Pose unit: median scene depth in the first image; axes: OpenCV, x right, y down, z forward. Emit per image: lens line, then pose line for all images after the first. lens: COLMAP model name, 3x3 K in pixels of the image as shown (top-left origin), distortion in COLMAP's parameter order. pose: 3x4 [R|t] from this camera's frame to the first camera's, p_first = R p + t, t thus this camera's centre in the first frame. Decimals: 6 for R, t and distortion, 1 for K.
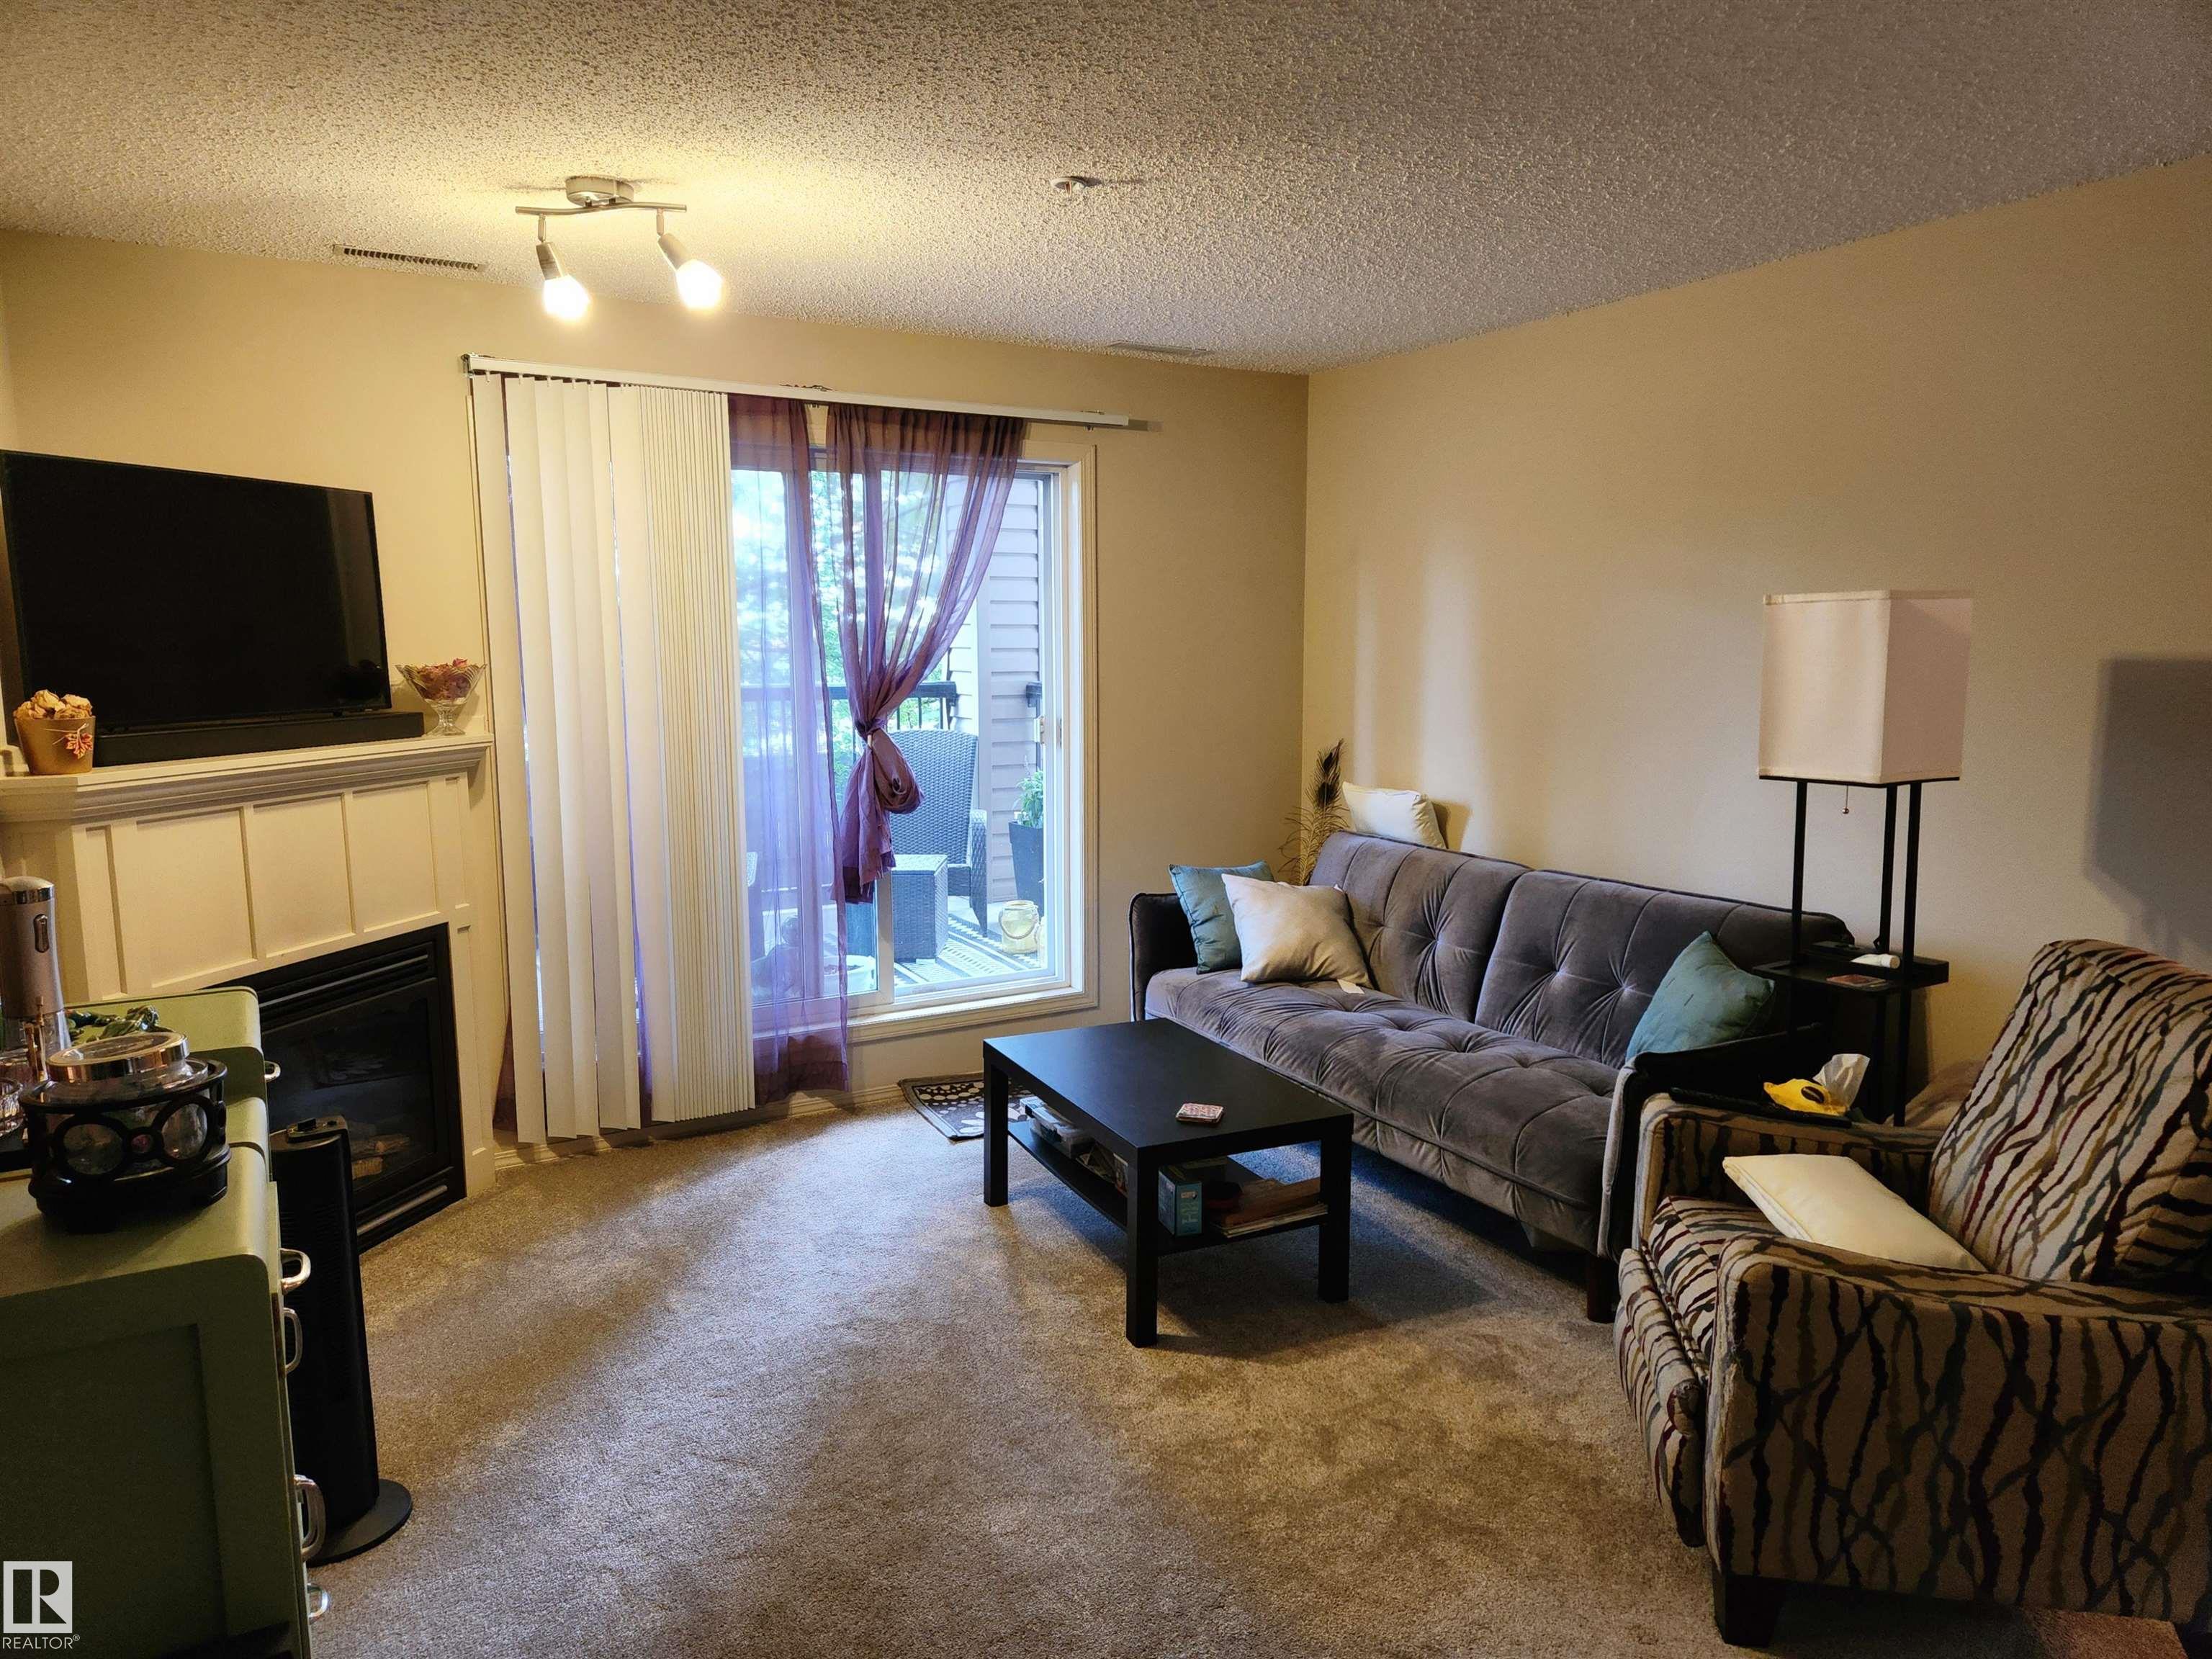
lens RADIAL K [[1469.0, 0, 1103.4], [0, 1469.0, 842.6], [0, 0, 1]] dist [0.068981, -0.053343]
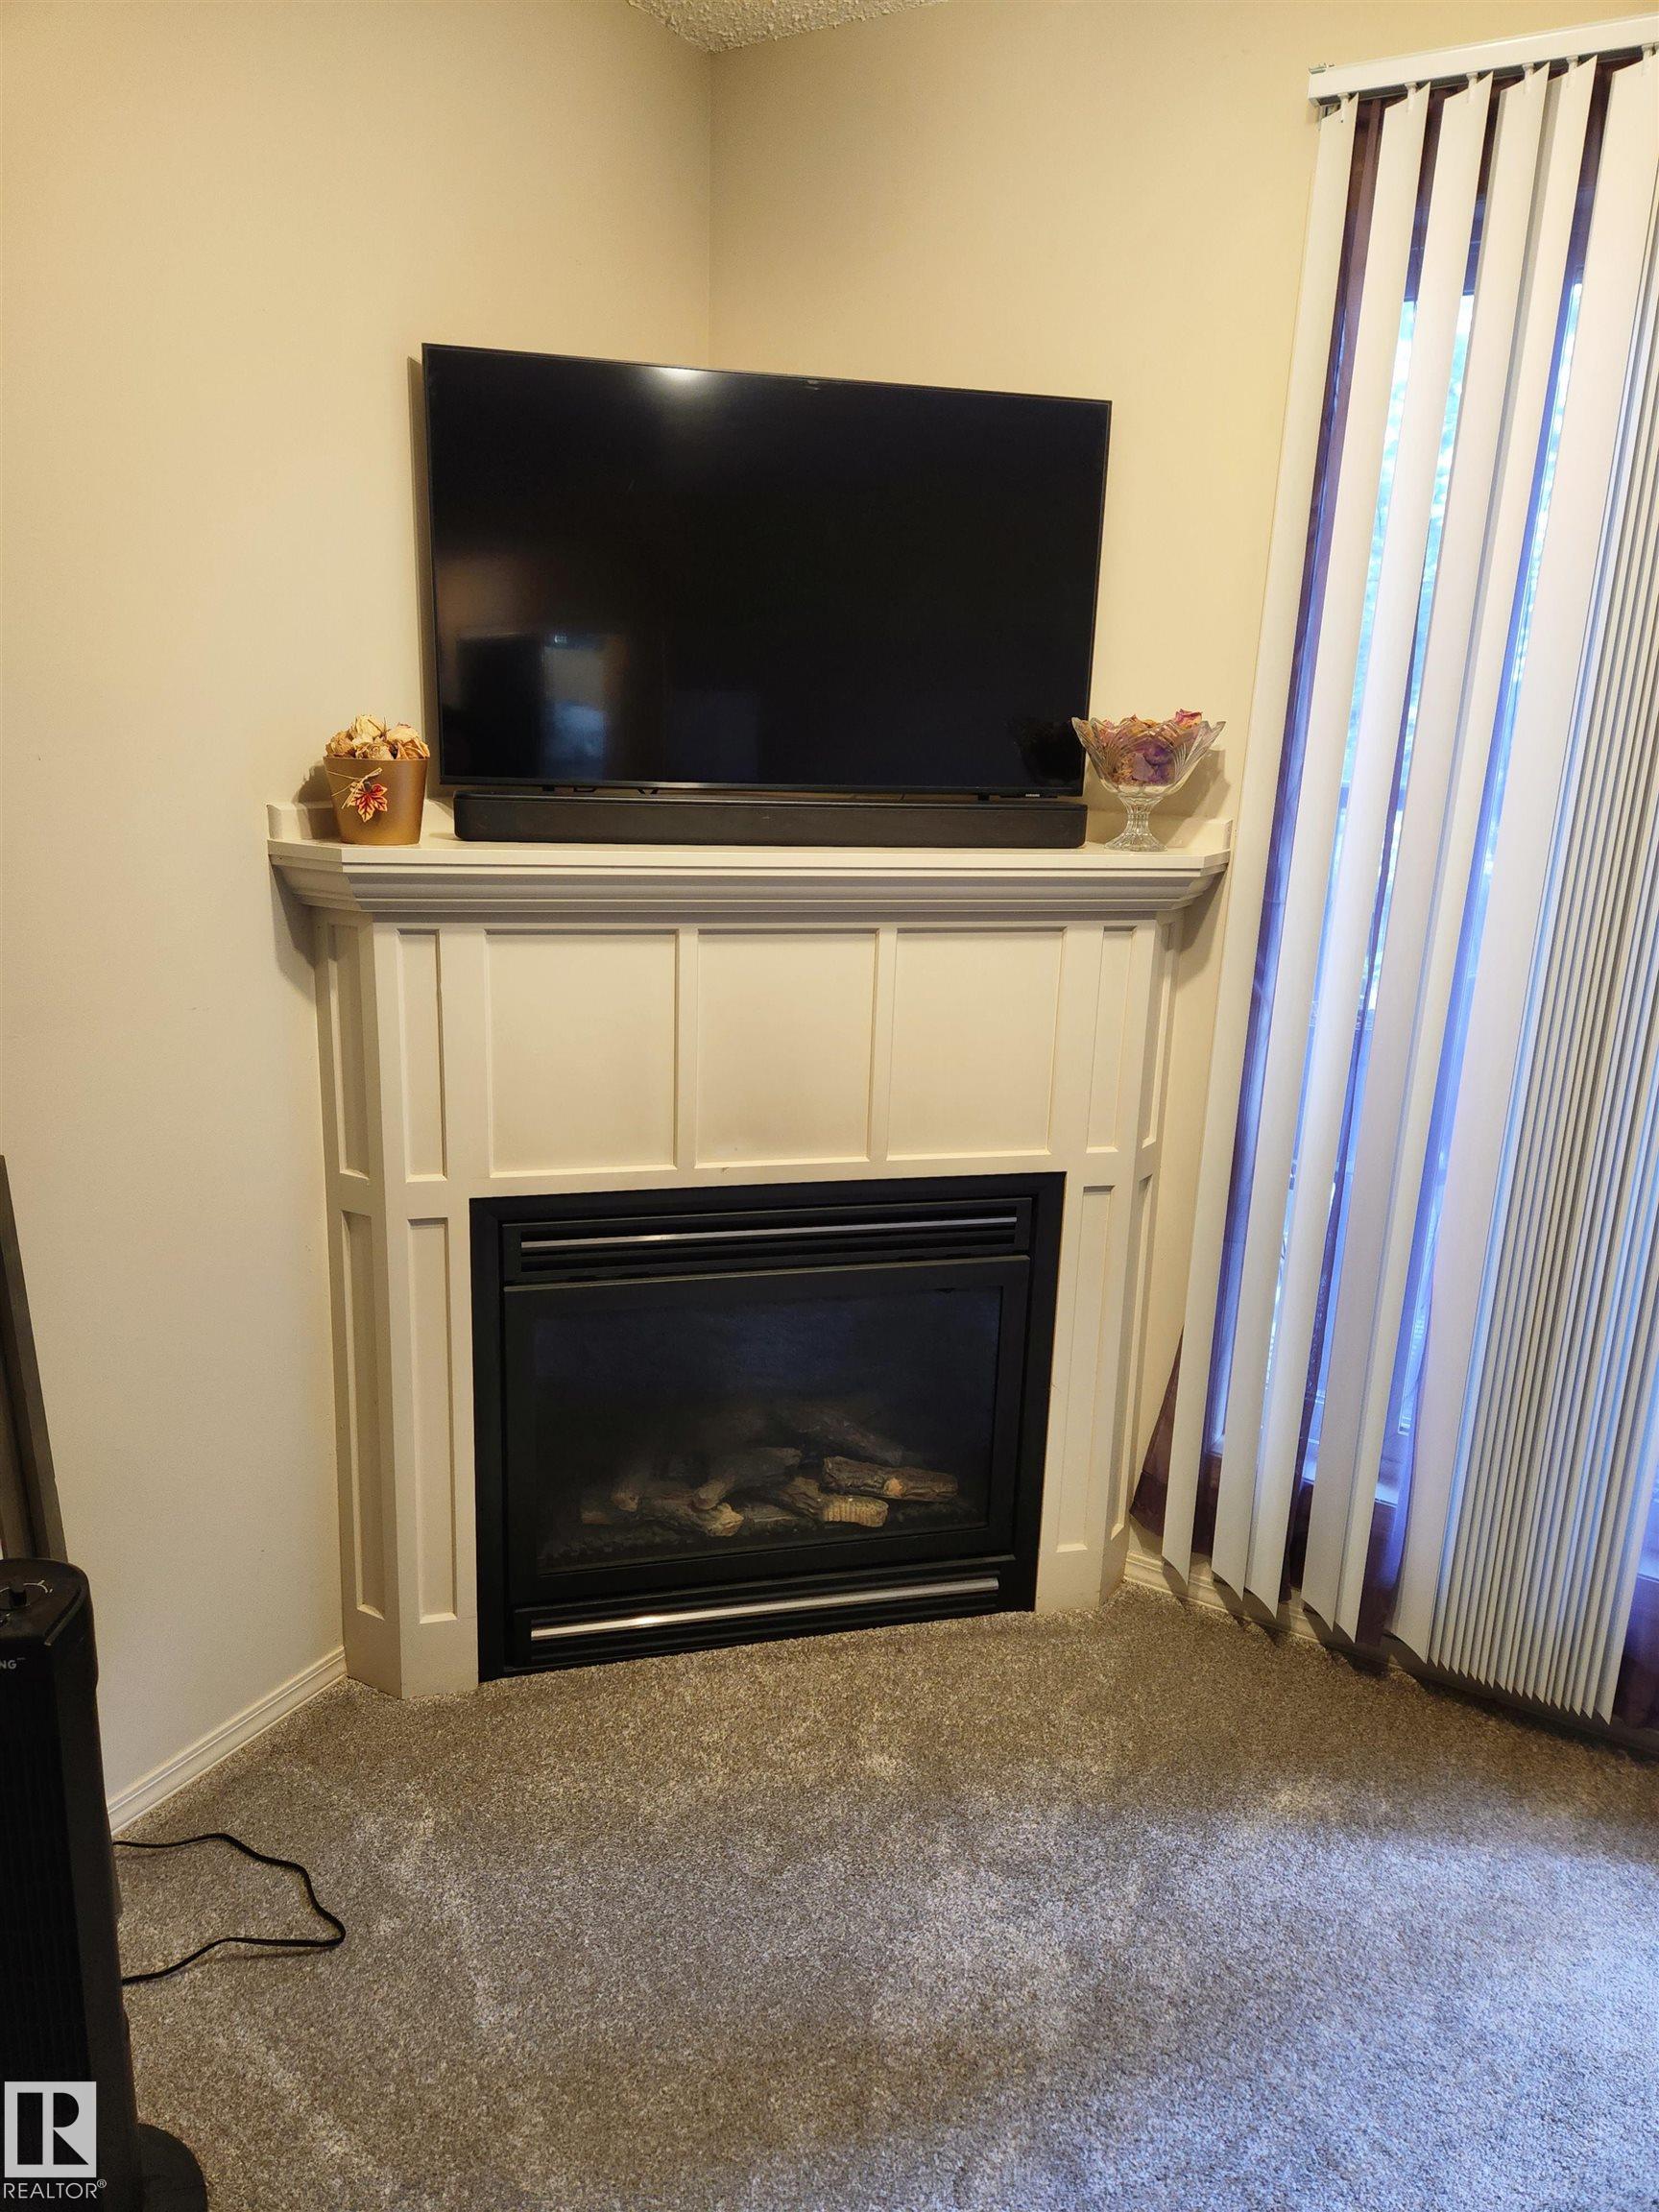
lens RADIAL K [[1469.0, 0, 808.3], [0, 1469.0, 1101.0], [0, 0, 1]] dist [0.068981, -0.053343]
pose [[0.487424, 0.239686, -0.839624, -0.010950], [-0.156903, 0.969977, 0.185811, -0.058739], [0.858952, 0.041171, 0.510398, 0.558029]]
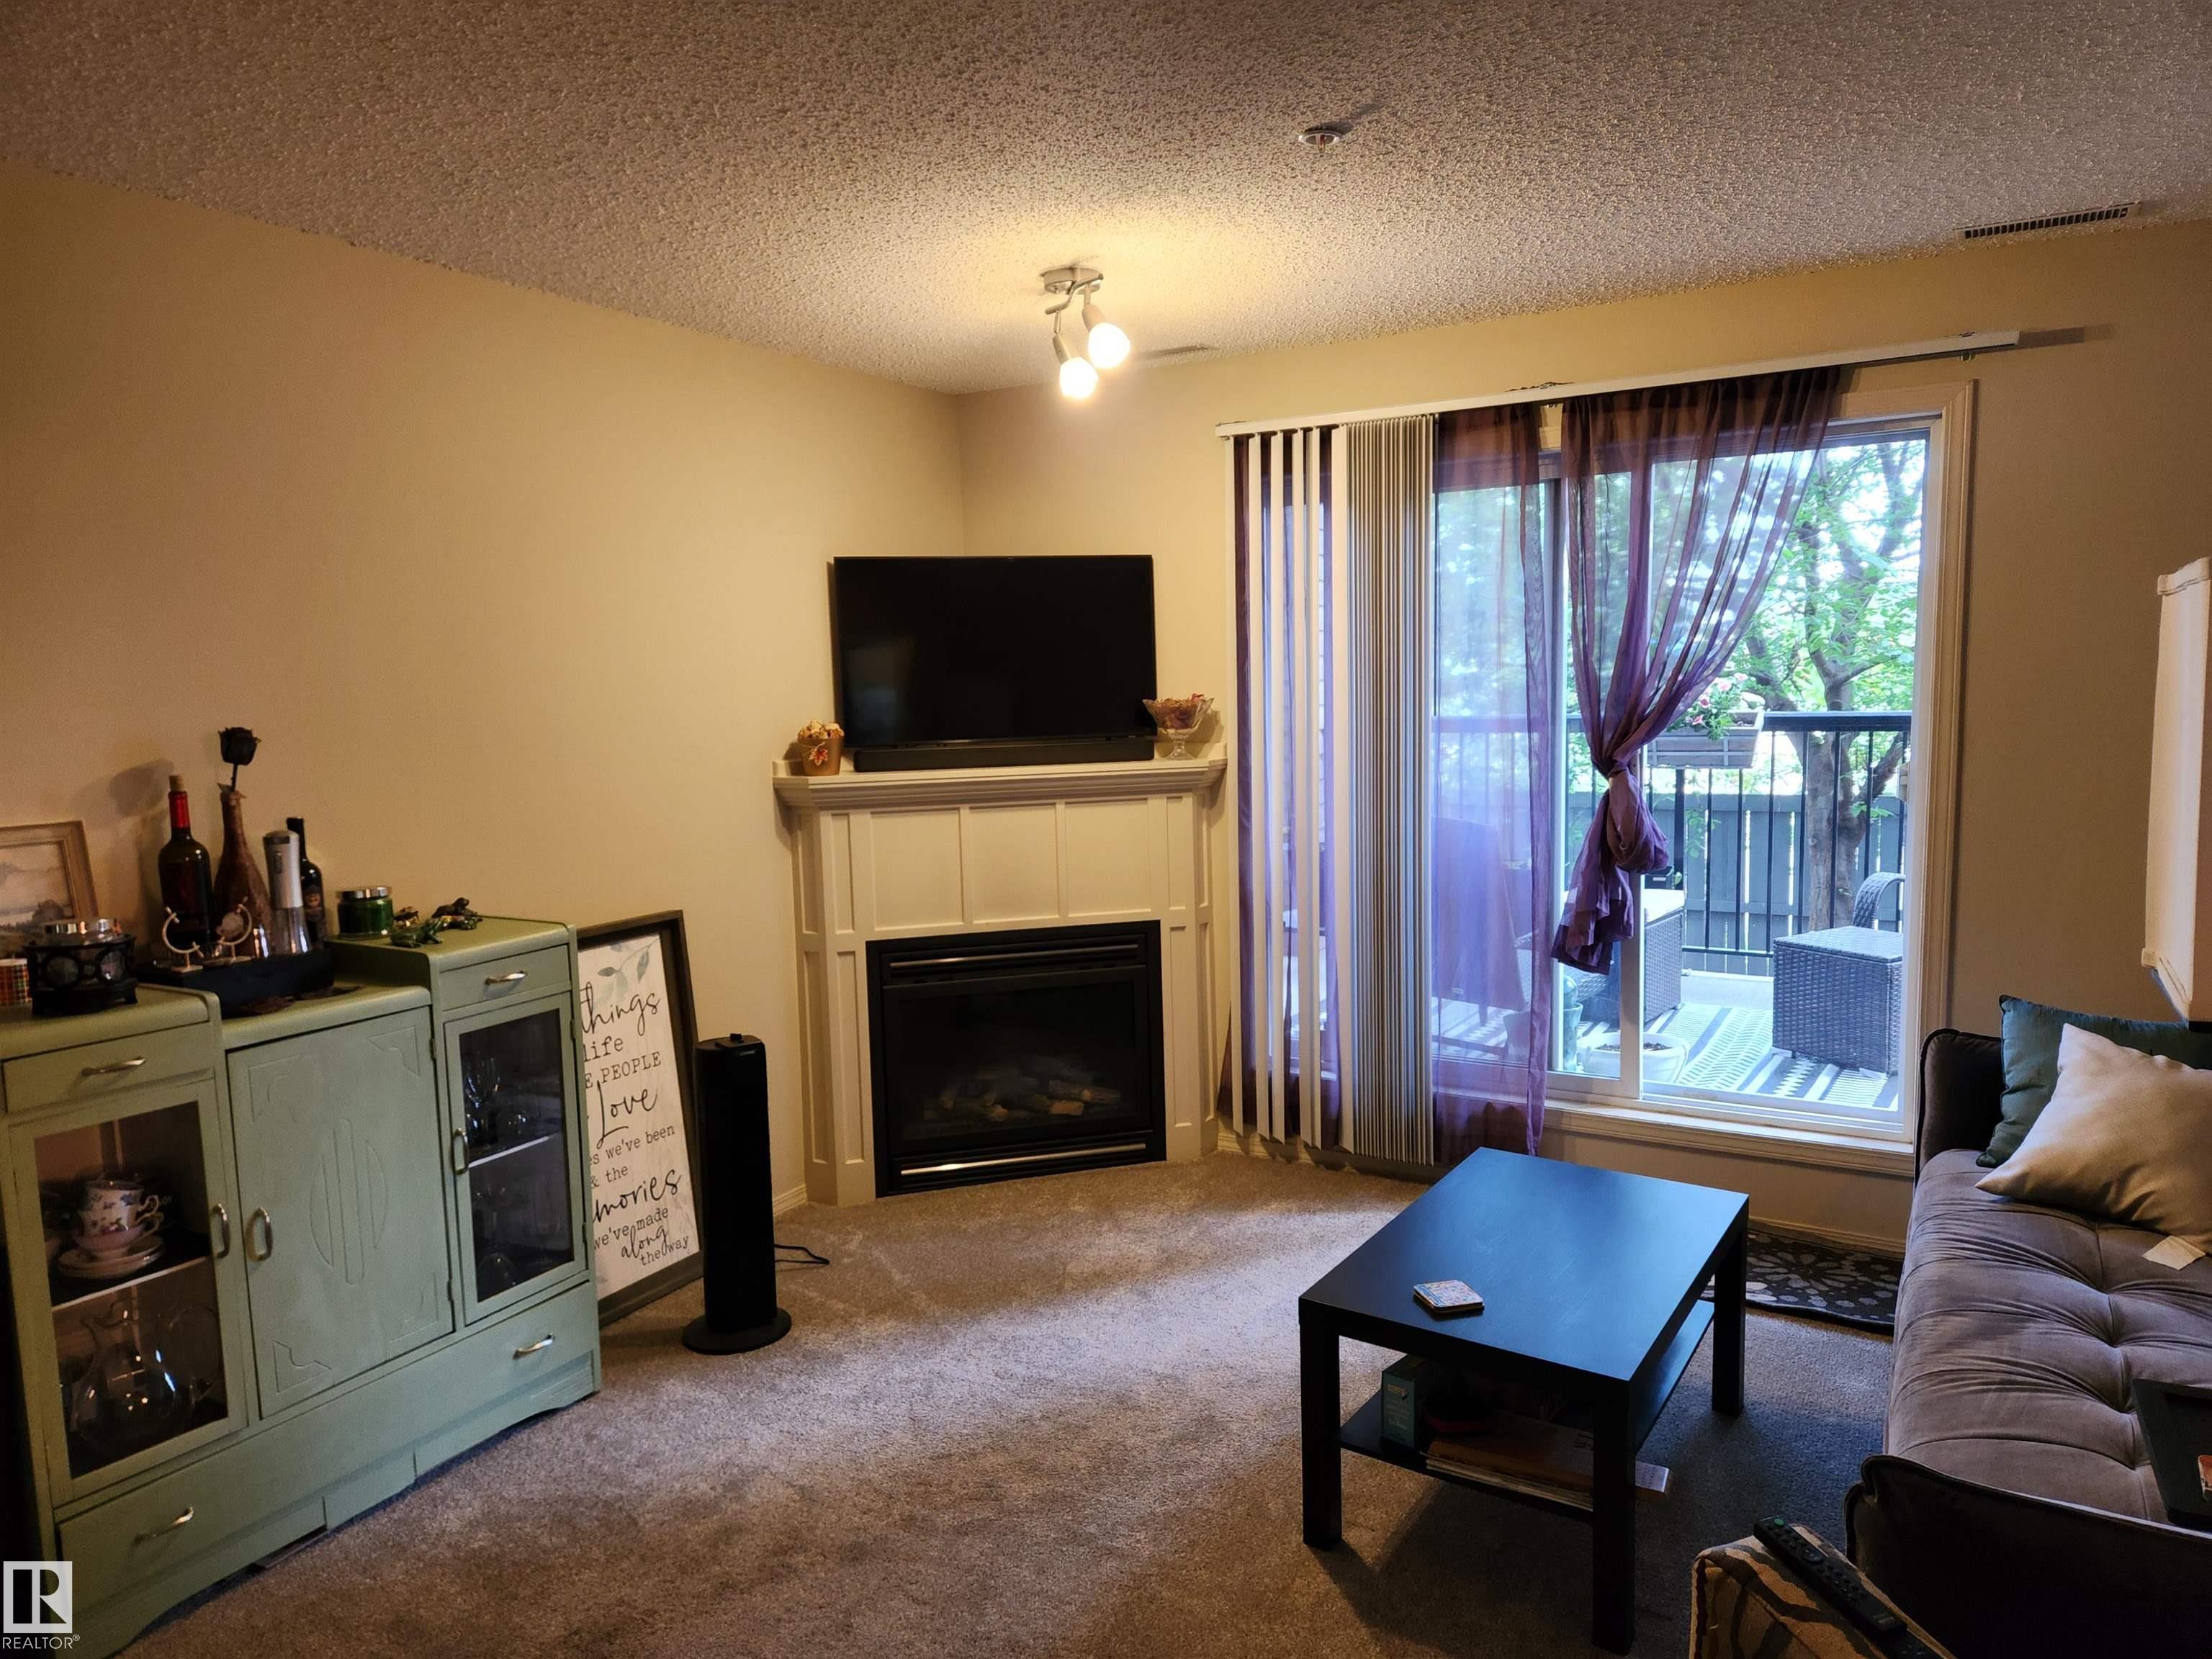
lens RADIAL K [[1469.0, 0, 1103.4], [0, 1469.0, 842.6], [0, 0, 1]] dist [0.068981, -0.053343]
pose [[0.499857, 0.089198, -0.861503, 0.470527], [-0.098564, 0.994079, 0.045737, -0.049795], [0.860481, 0.062052, 0.505689, 0.341195]]
